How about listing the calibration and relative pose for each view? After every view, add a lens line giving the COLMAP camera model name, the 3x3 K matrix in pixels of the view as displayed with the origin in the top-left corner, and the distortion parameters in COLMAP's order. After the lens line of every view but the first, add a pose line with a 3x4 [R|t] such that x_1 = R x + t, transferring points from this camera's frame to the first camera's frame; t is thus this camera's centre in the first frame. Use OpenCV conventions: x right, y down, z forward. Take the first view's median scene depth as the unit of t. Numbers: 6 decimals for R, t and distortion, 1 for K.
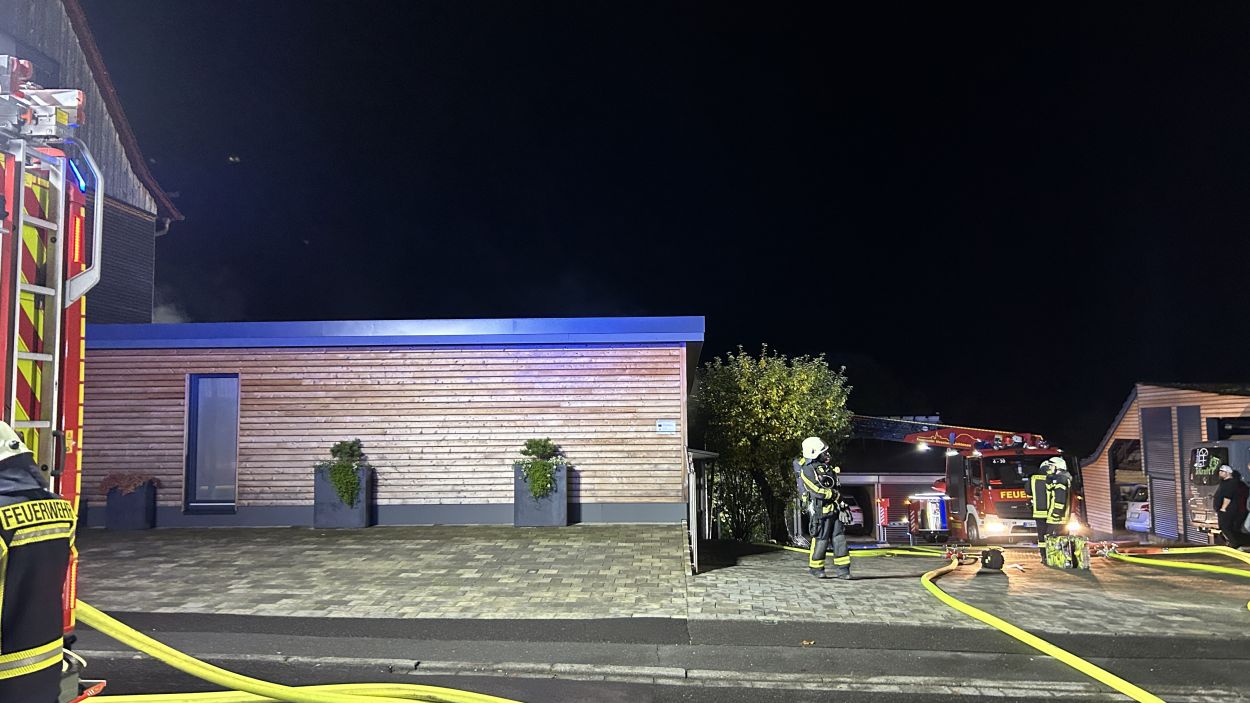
lens RADIAL K [[939.7, 0, 618.7], [0, 939.7, 354.7], [0, 0, 1]] dist [0.104568, -0.159023]
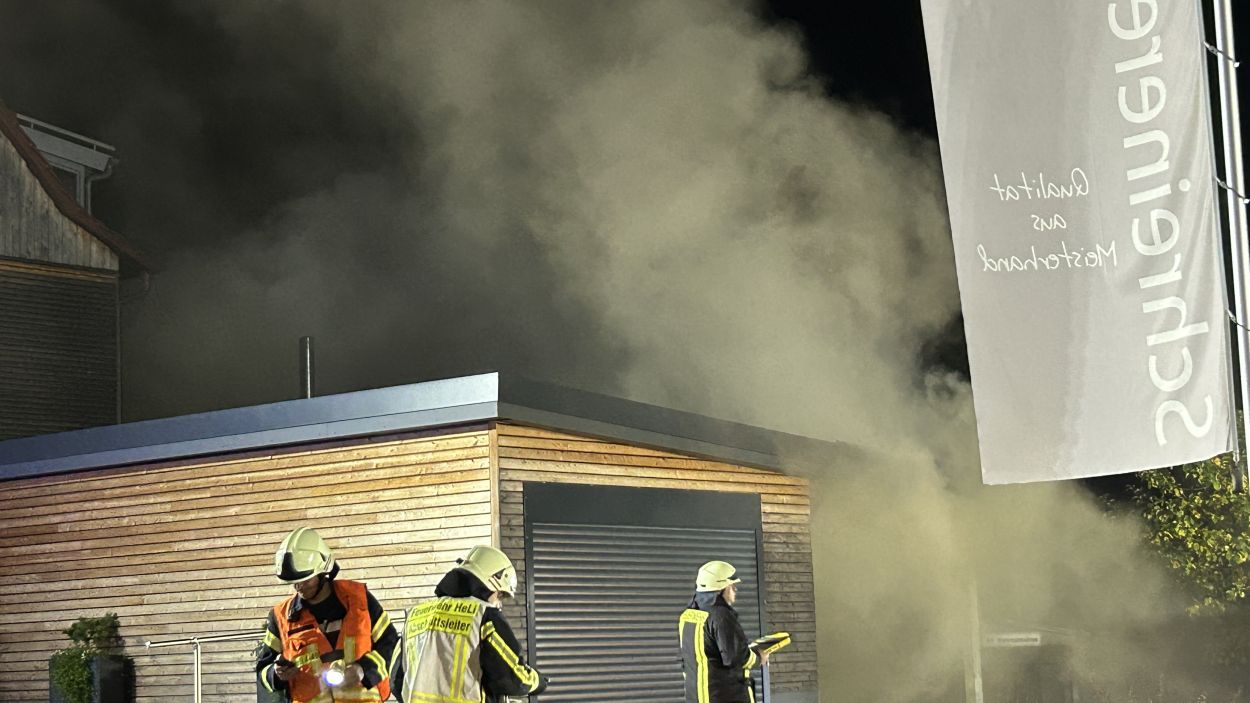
lens RADIAL K [[2294.6, 0, 625.0], [0, 2294.6, 329.1], [0, 0, 1]] dist [0.048643, 0.503081]
pose [[0.807590, -0.102288, -0.580806, 0.925713], [0.074717, 0.994654, -0.071280, 0.035471], [0.584992, 0.014169, 0.810915, -0.056678]]
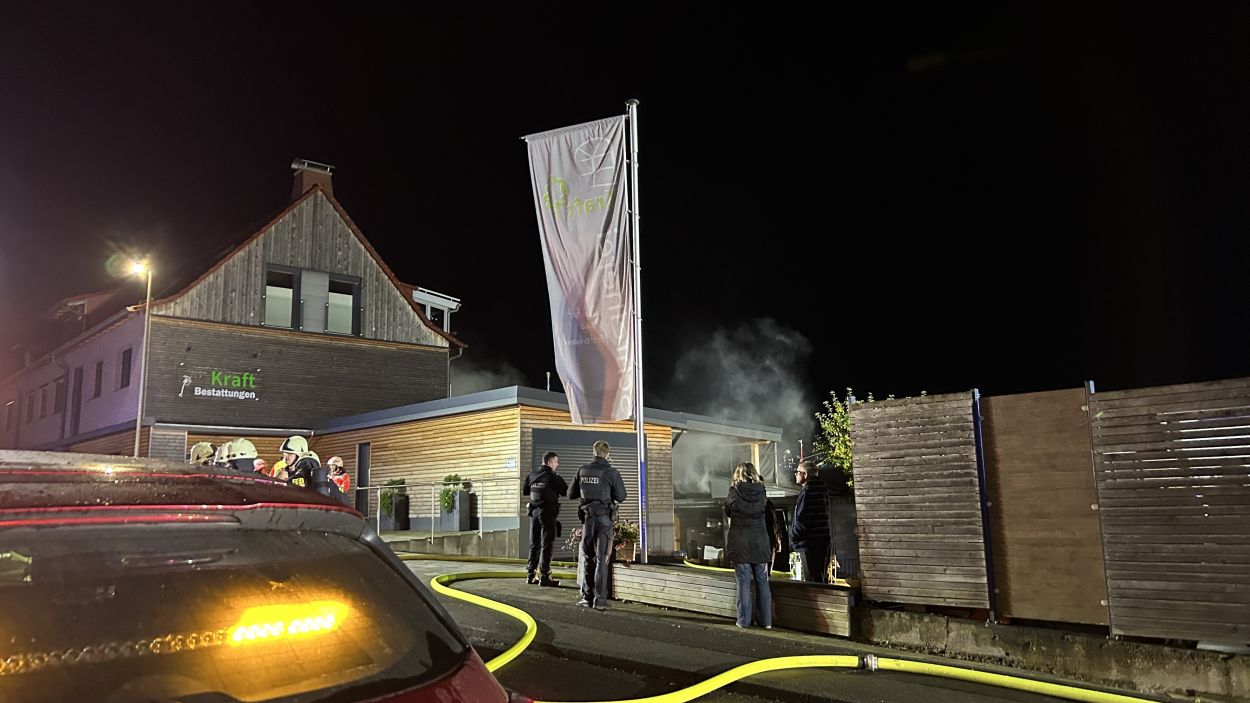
lens RADIAL K [[947.7, 0, 624.7], [0, 947.7, 348.2], [0, 0, 1]] dist [0.053189, -0.051892]
pose [[0.700245, -0.121801, -0.703436, 1.213045], [0.068157, 0.992243, -0.103961, 0.063207], [0.710642, 0.024854, 0.703115, 0.093175]]
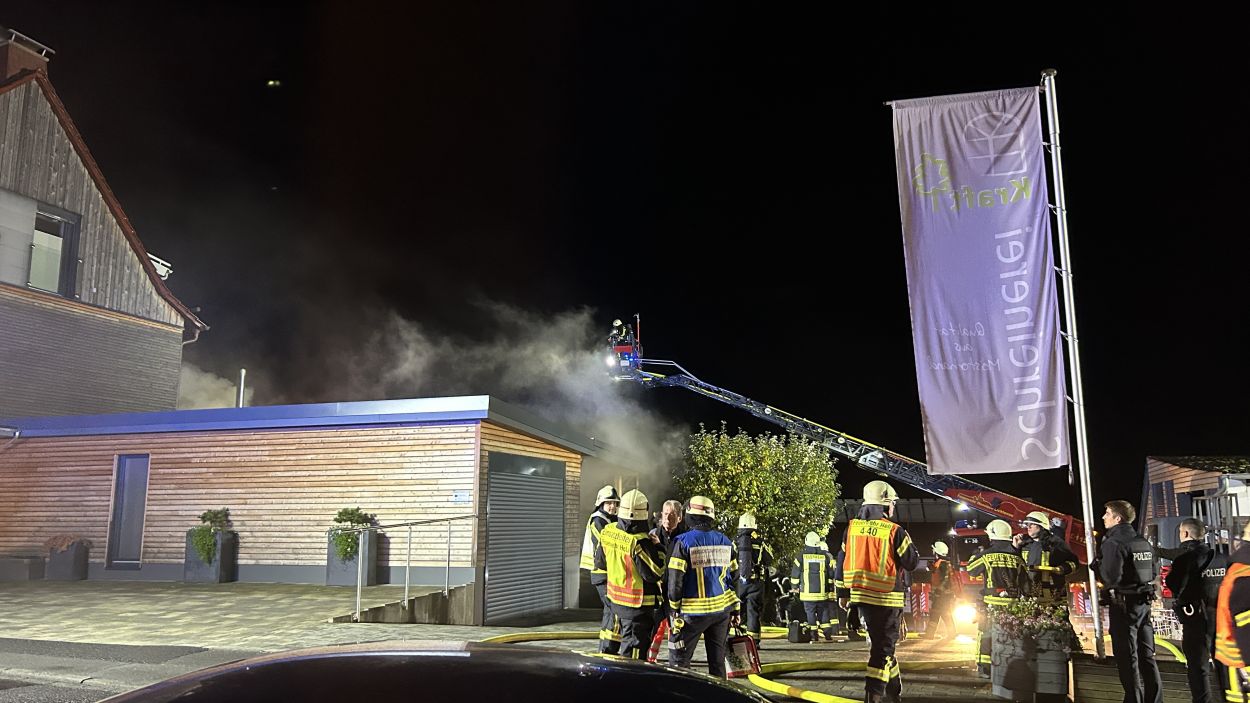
lens RADIAL K [[947.7, 0, 624.7], [0, 947.7, 348.2], [0, 0, 1]] dist [0.053189, -0.051892]
pose [[0.962776, -0.041856, -0.267041, 0.535996], [0.015356, 0.994812, -0.100561, 0.018032], [0.269865, 0.092717, 0.958424, -0.030997]]
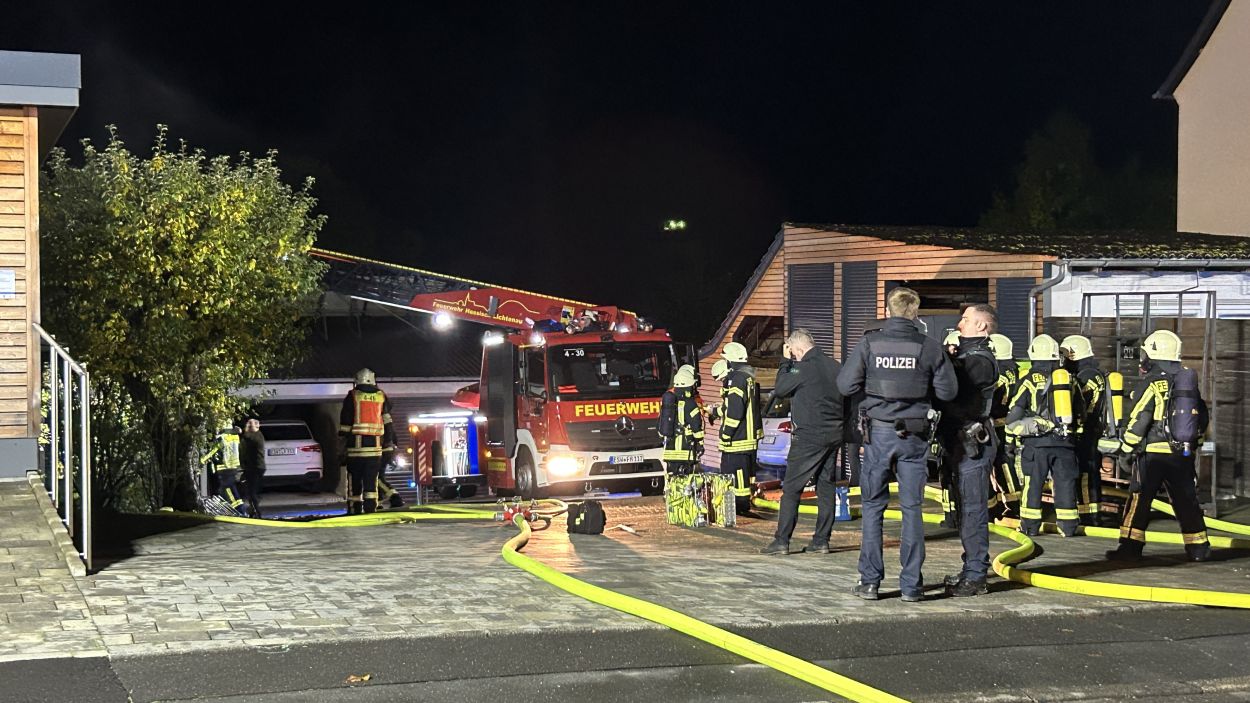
lens RADIAL K [[1780.3, 0, 622.3], [0, 1780.3, 378.4], [0, 0, 1]] dist [0.111437, 0.005522]
pose [[0.906359, -0.010814, 0.422369, -0.045751], [-0.040204, 0.992929, 0.111695, 0.008573], [-0.420590, -0.118217, 0.899516, 0.026103]]
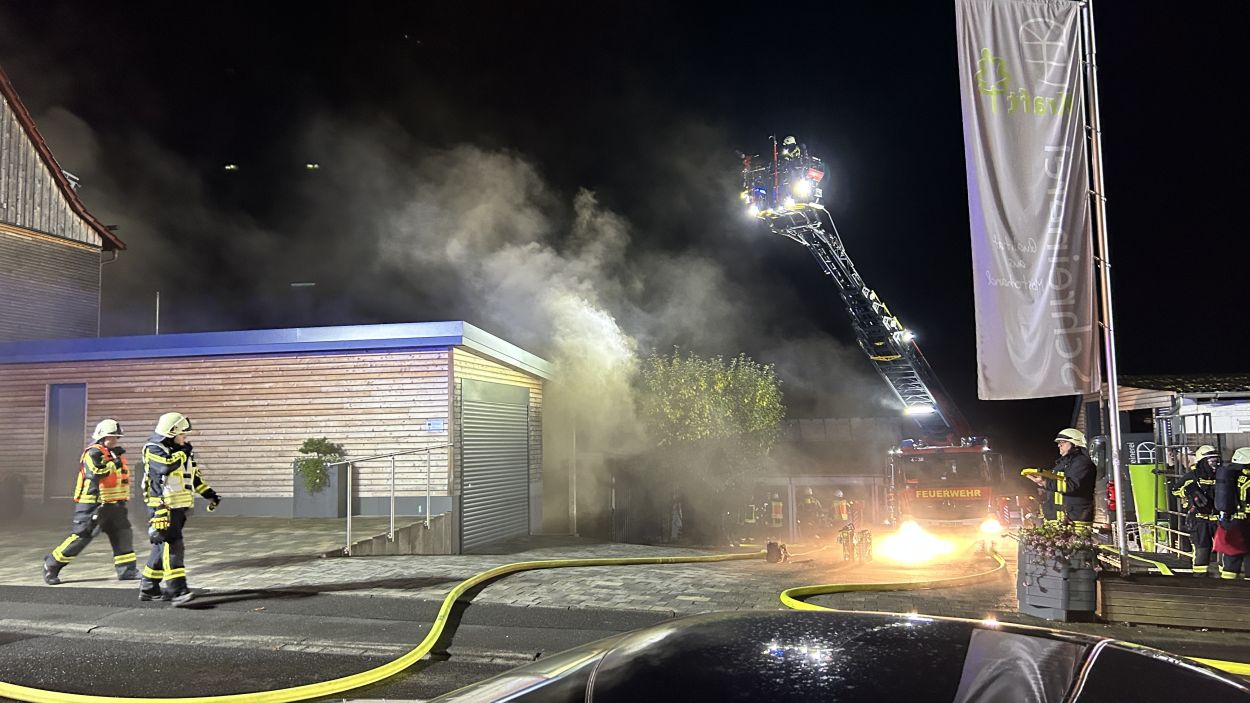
lens RADIAL K [[947.7, 0, 624.7], [0, 947.7, 348.2], [0, 0, 1]] dist [0.053189, -0.051892]
pose [[0.984605, -0.025236, -0.172964, 0.448866], [0.022653, 0.999601, -0.016896, 0.011956], [0.173321, 0.012717, 0.984783, -0.026118]]
